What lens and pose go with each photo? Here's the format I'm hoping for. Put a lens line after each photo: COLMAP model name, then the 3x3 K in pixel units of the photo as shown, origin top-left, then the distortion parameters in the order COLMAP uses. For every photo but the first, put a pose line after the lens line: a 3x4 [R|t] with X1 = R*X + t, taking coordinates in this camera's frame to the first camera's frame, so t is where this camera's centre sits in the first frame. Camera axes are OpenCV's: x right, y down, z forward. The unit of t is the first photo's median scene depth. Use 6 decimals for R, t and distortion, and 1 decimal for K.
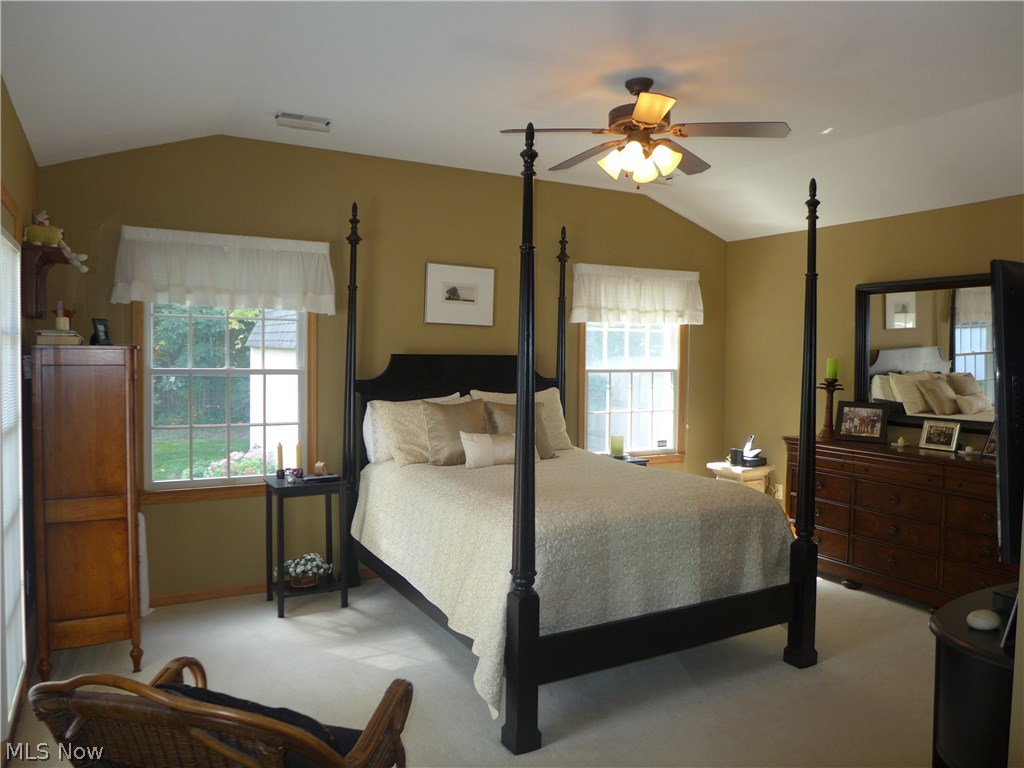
lens RADIAL K [[740.7, 0, 499.1], [0, 740.7, 382.9], [0, 0, 1]] dist [0.004996, 0.000576]
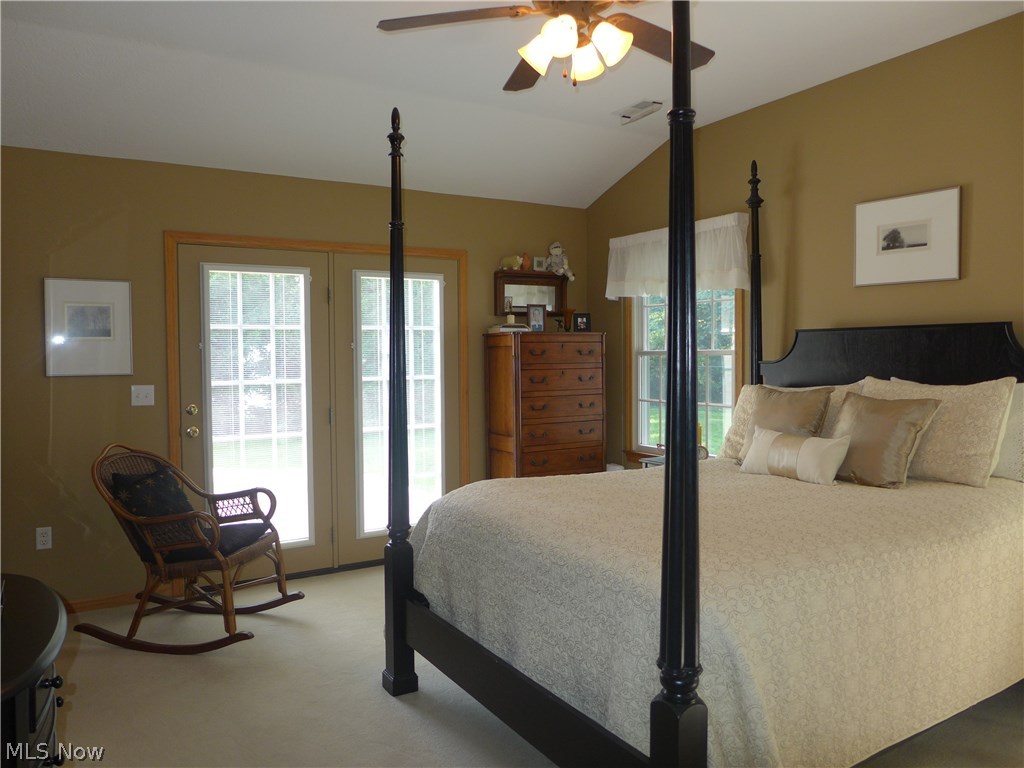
lens RADIAL K [[740.7, 0, 499.1], [0, 740.7, 382.9], [0, 0, 1]] dist [0.004996, 0.000576]
pose [[0.066390, 0.029384, -0.997361, 0.622694], [-0.026207, 0.999273, 0.027696, 0.004755], [0.997450, 0.024299, 0.067112, 0.596089]]
